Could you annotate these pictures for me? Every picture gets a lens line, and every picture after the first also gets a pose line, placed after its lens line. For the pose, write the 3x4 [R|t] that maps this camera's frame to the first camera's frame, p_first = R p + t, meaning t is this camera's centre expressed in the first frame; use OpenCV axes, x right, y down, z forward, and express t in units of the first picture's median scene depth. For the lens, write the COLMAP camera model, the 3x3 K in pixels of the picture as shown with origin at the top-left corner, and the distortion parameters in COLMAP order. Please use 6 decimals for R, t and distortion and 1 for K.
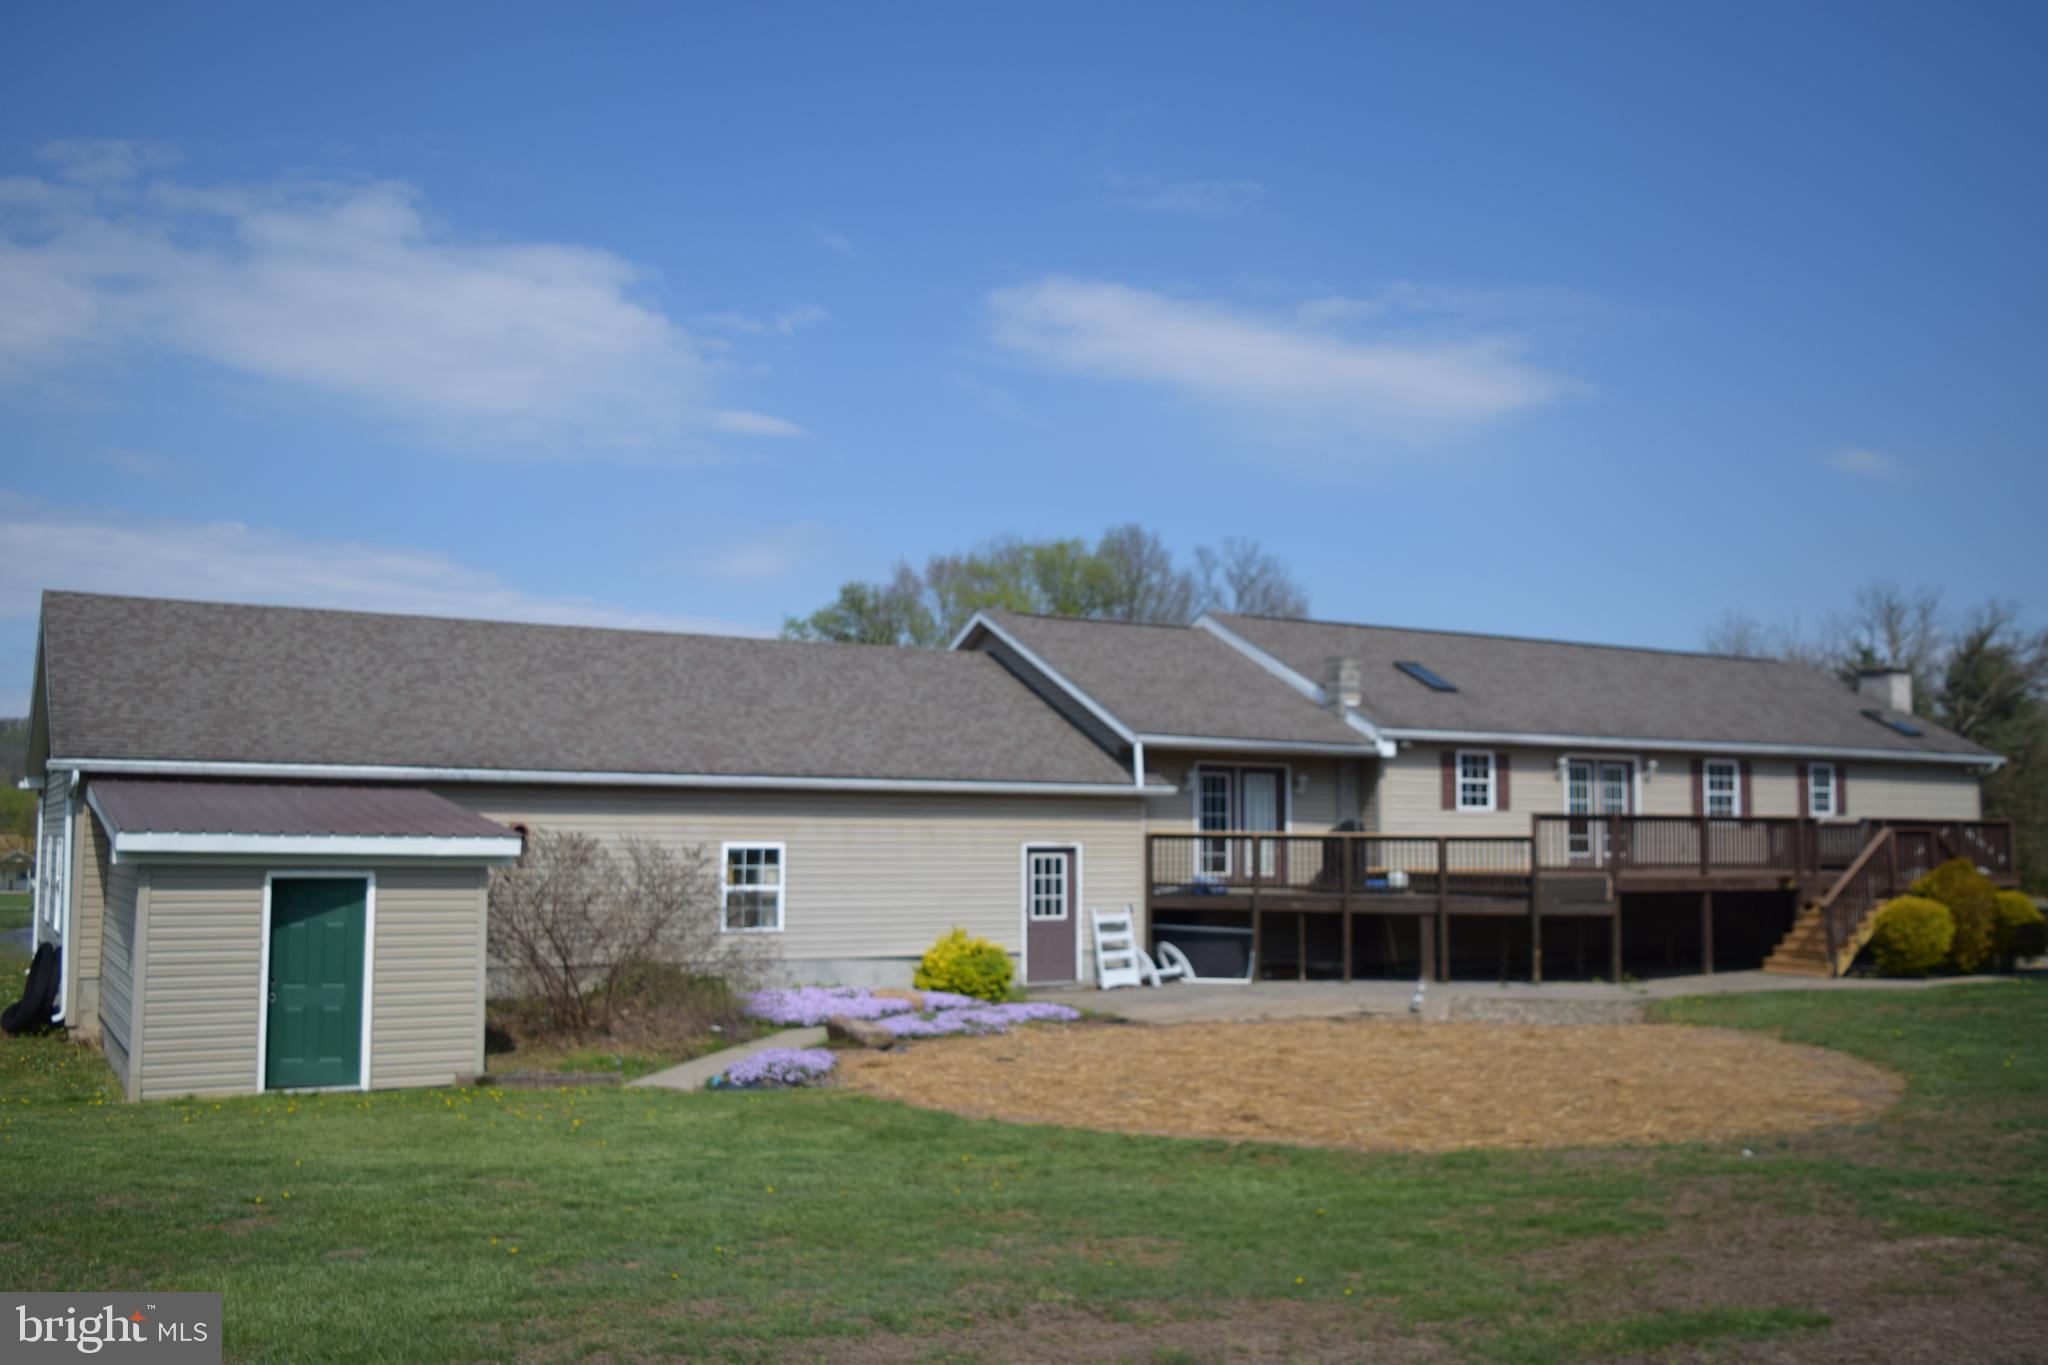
lens RADIAL K [[1813.0, 0, 1024.0], [0, 1813.0, 682.5], [0, 0, 1]] dist [-0.036383, 0.006488]
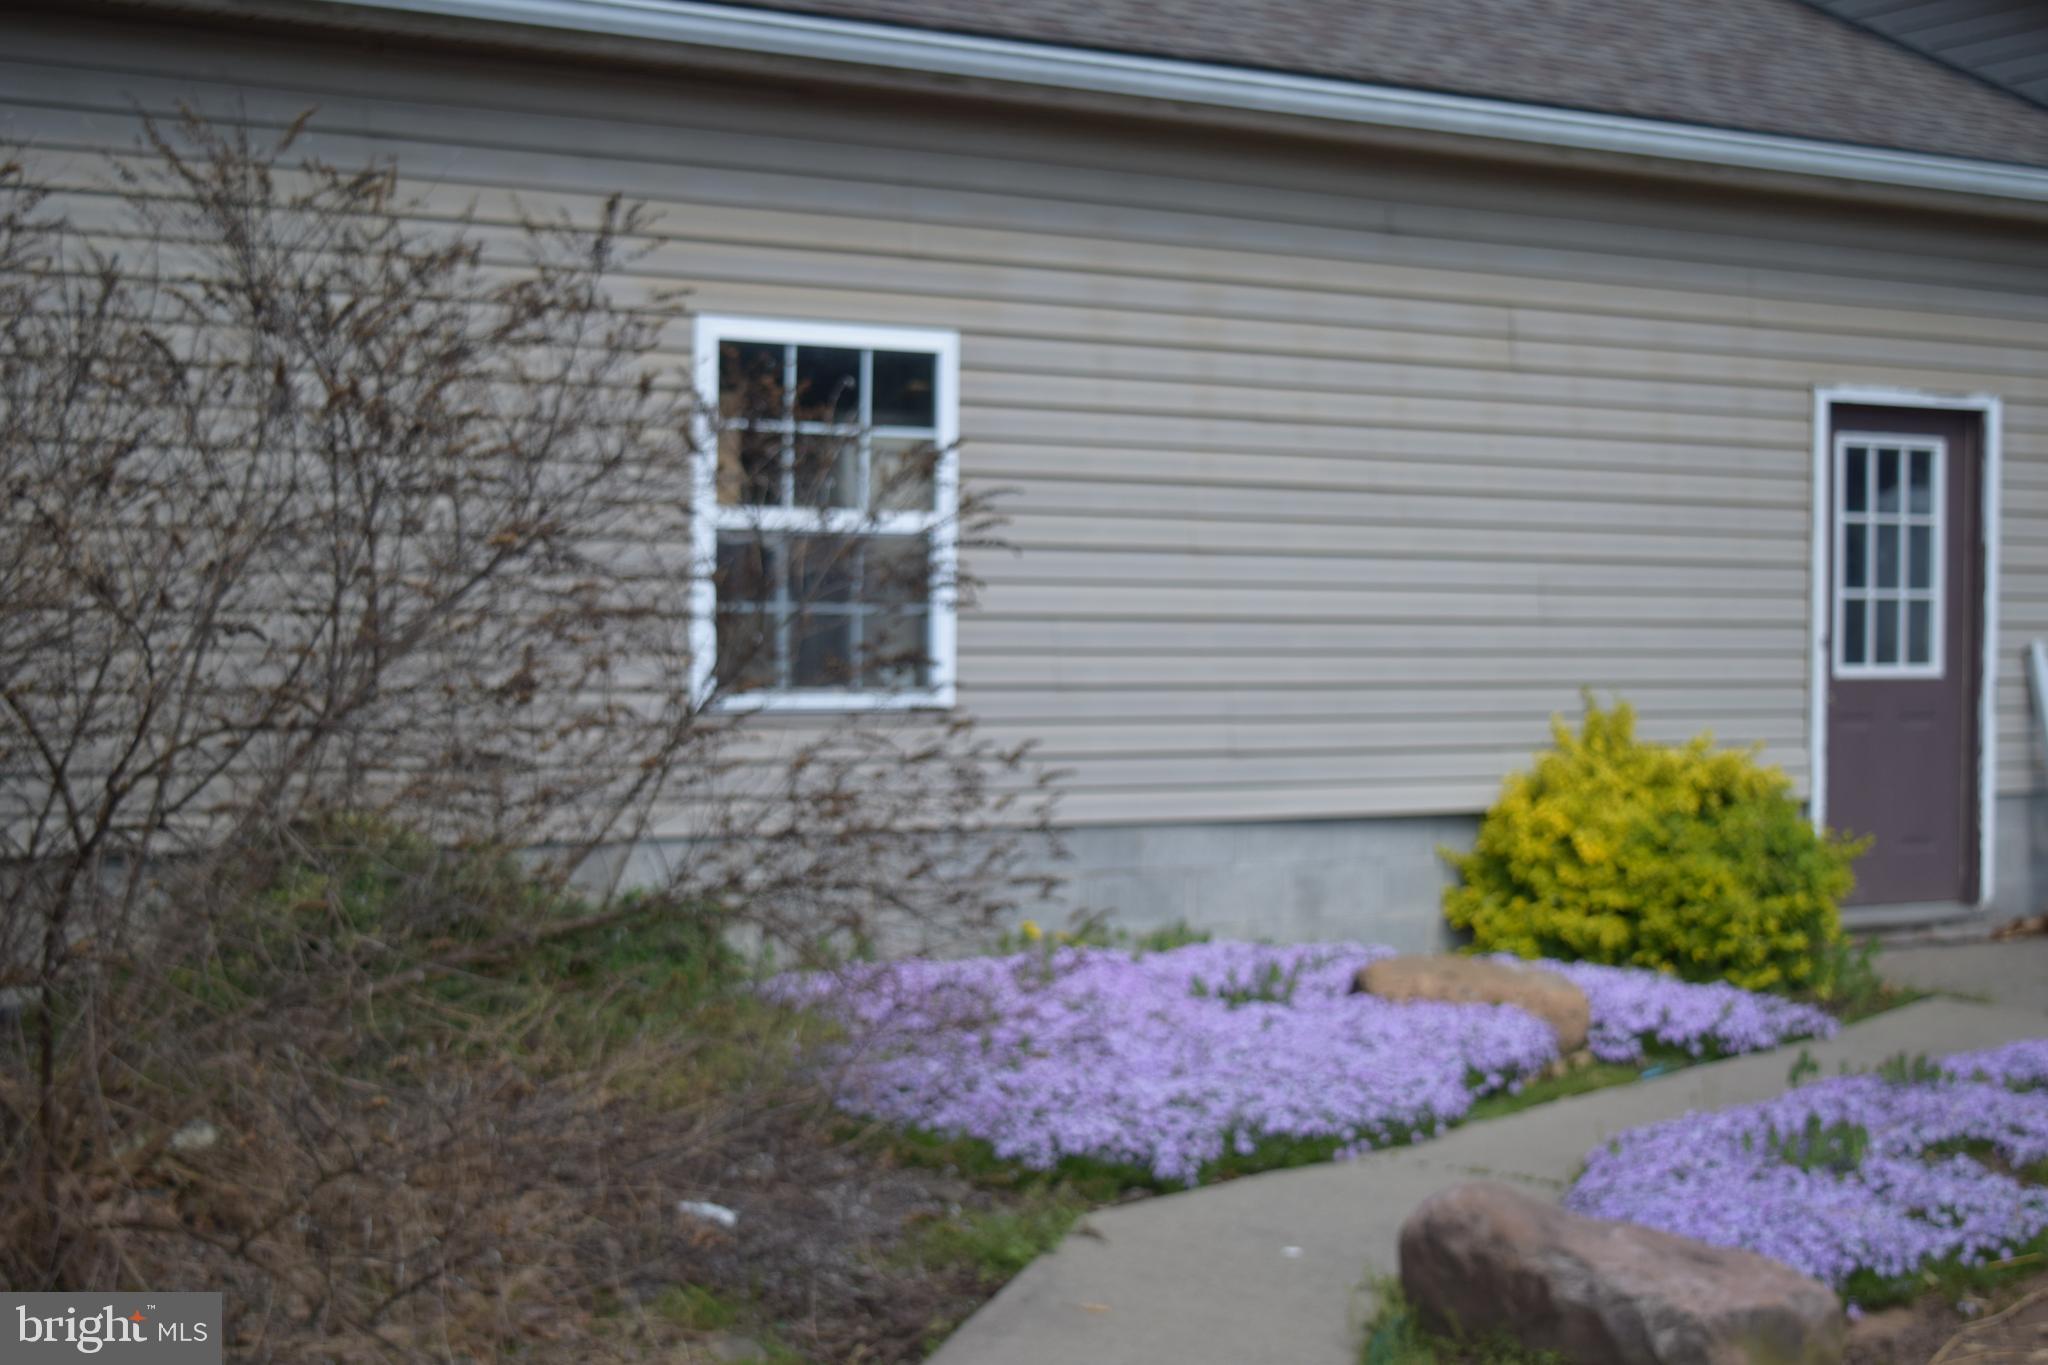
lens RADIAL K [[2906.4, 0, 1024.0], [0, 2906.4, 682.5], [0, 0, 1]] dist [0.004961, 0.005730]
pose [[0.999816, 0.006120, -0.018201, -0.112617], [-0.004021, 0.993560, 0.113236, 0.088174], [0.018776, -0.113142, 0.993401, 0.603767]]
